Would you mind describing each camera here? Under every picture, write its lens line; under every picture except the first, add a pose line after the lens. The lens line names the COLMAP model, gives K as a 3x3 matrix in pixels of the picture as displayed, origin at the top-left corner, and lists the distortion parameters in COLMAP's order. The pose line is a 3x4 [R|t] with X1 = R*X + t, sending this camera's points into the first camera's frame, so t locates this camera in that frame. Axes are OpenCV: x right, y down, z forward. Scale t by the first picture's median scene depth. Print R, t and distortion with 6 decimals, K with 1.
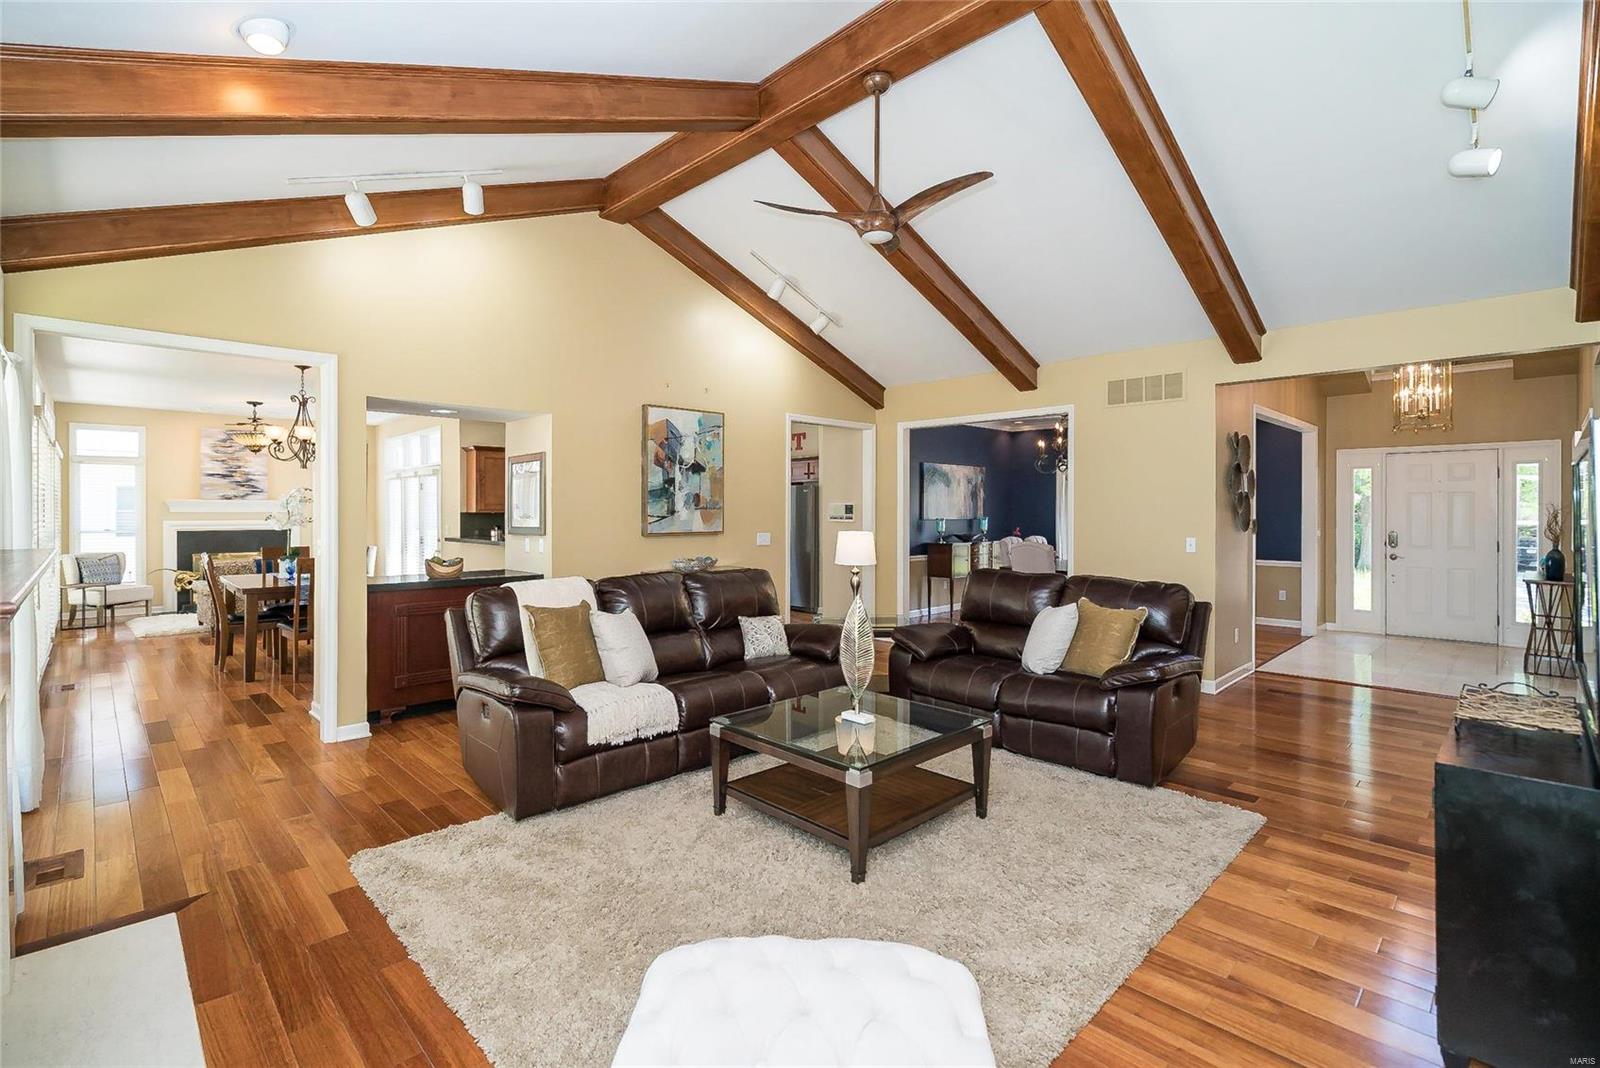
lens RADIAL K [[728.6, 0, 785.0], [0, 728.6, 513.6], [0, 0, 1]] dist [-0.007707, 0.002535]
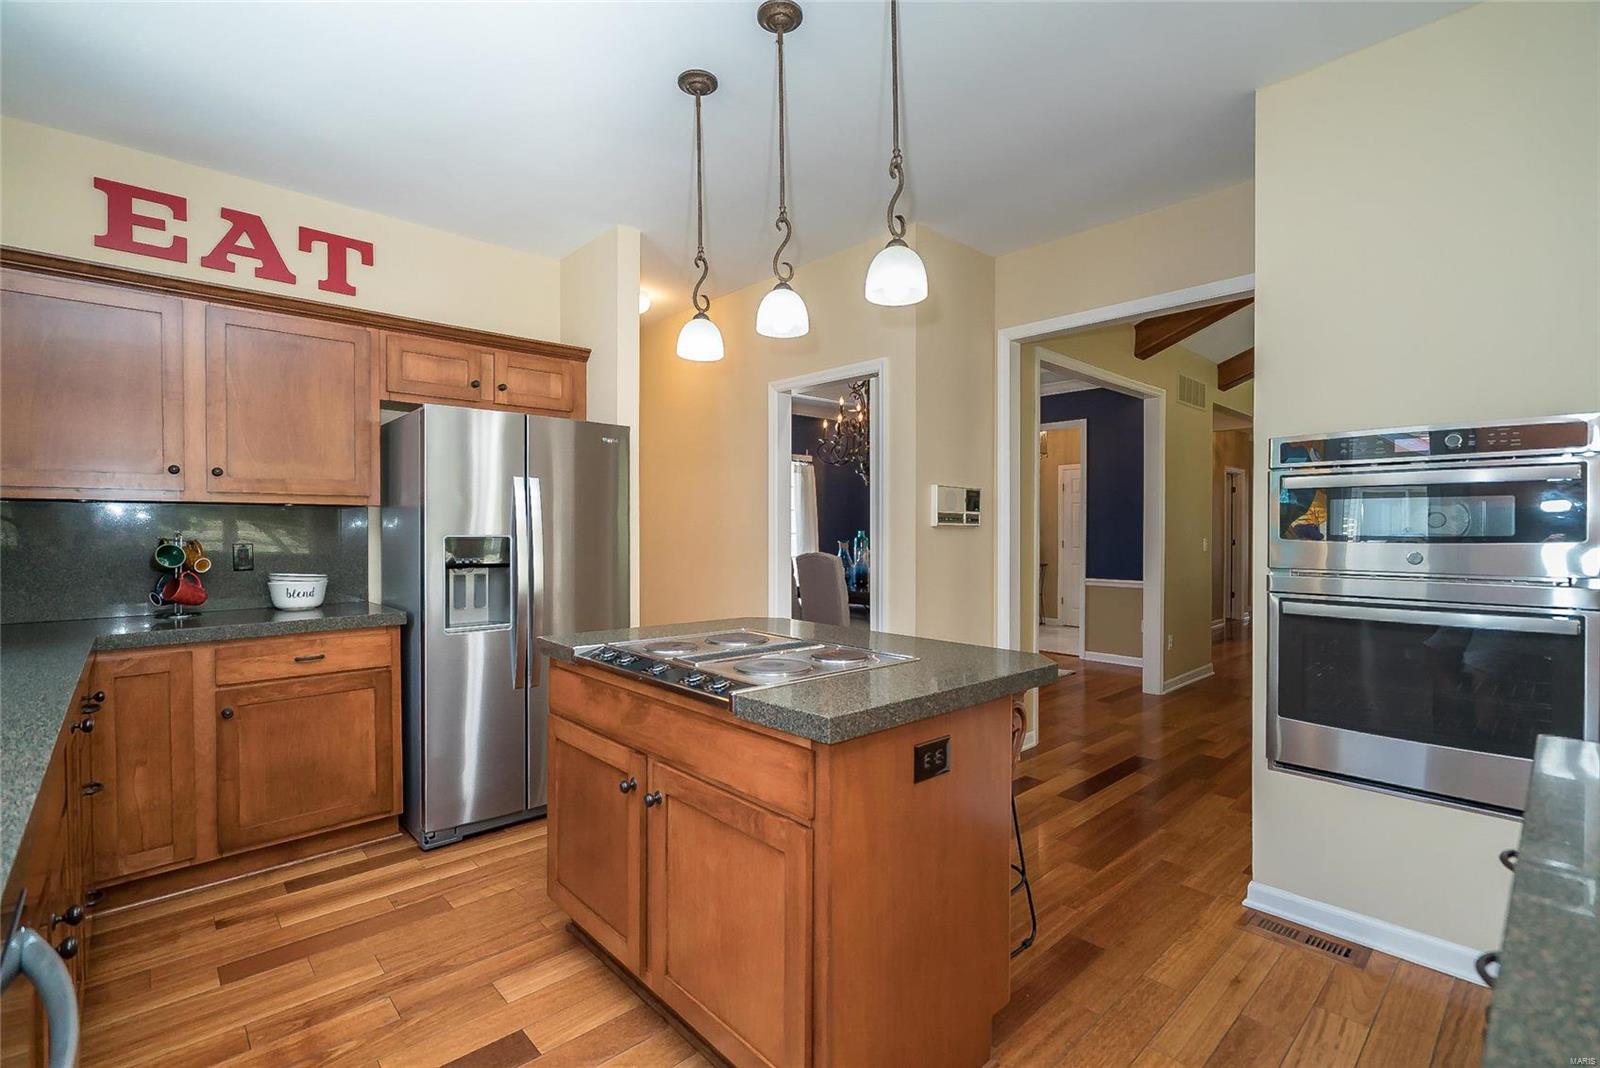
lens RADIAL K [[728.6, 0, 801.3], [0, 728.6, 539.8], [0, 0, 1]] dist [-0.007707, 0.002535]
pose [[0.013110, -0.017840, 0.999755, -0.339058], [0.001419, 0.999840, 0.017823, 0.010447], [-0.999913, 0.001185, 0.013134, 1.013764]]
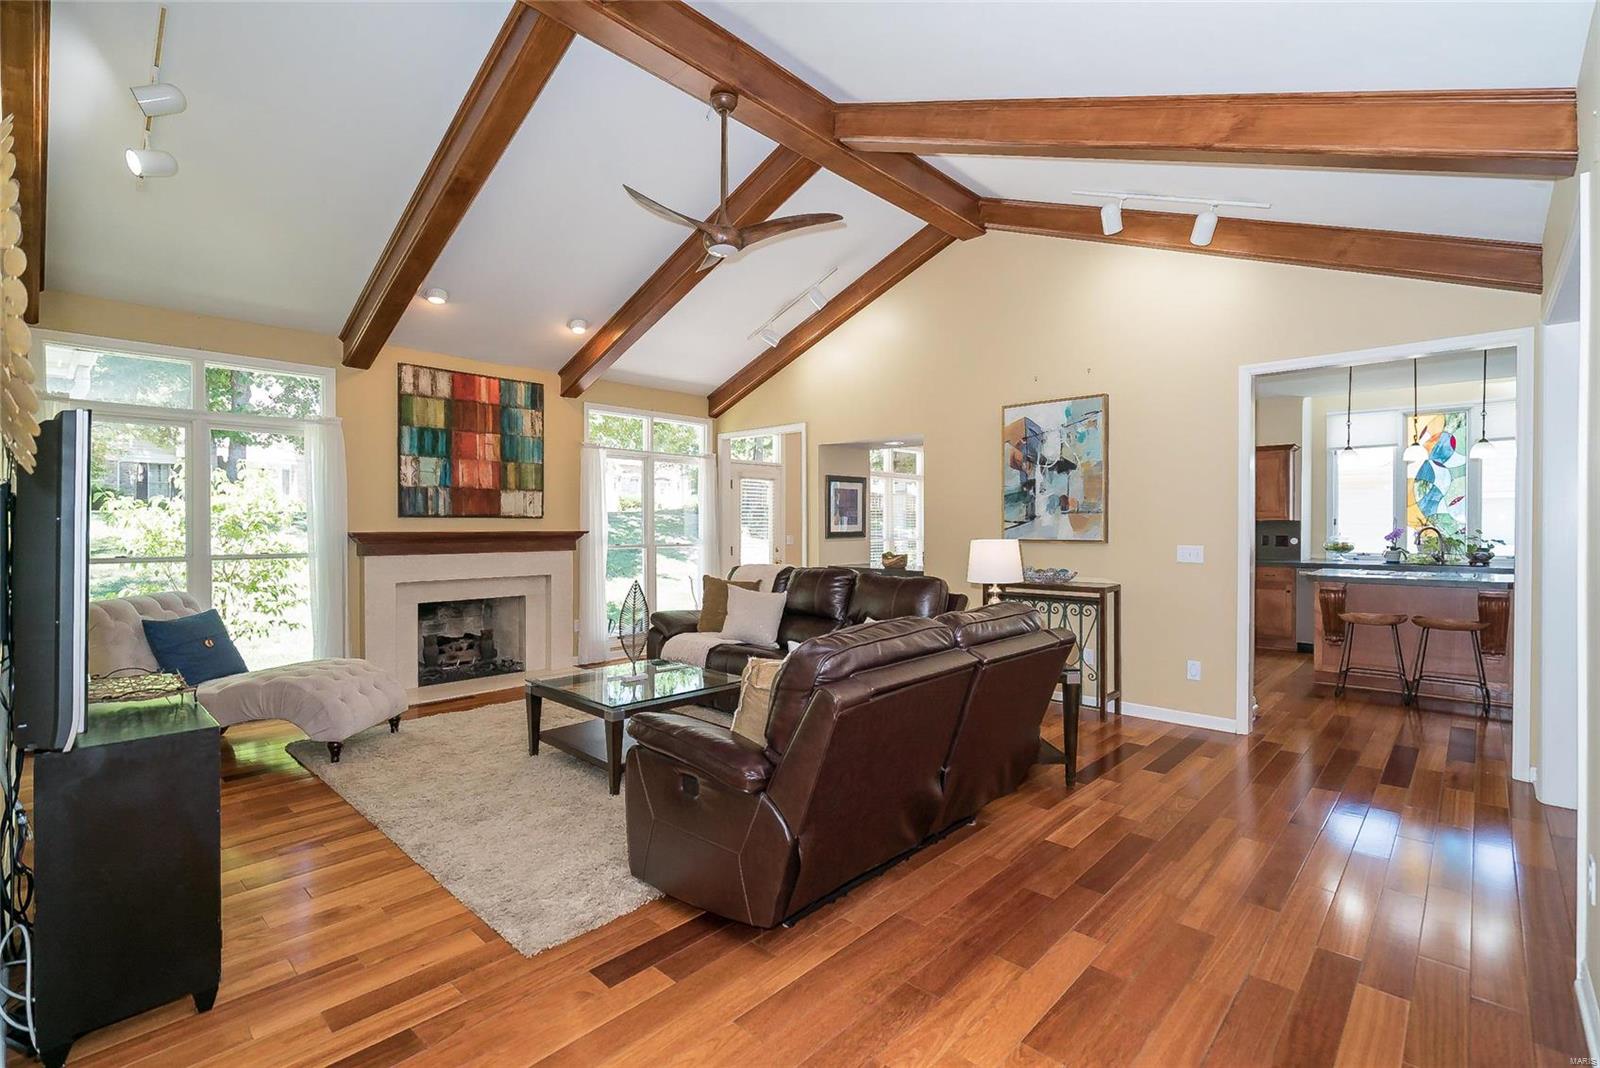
lens RADIAL K [[728.6, 0, 812.7], [0, 728.6, 530.3], [0, 0, 1]] dist [-0.007707, 0.002535]
pose [[0.069329, 0.006561, -0.997572, 0.497054], [-0.002440, 0.999977, 0.006407, 0.006174], [0.997591, 0.001989, 0.069344, 0.444947]]
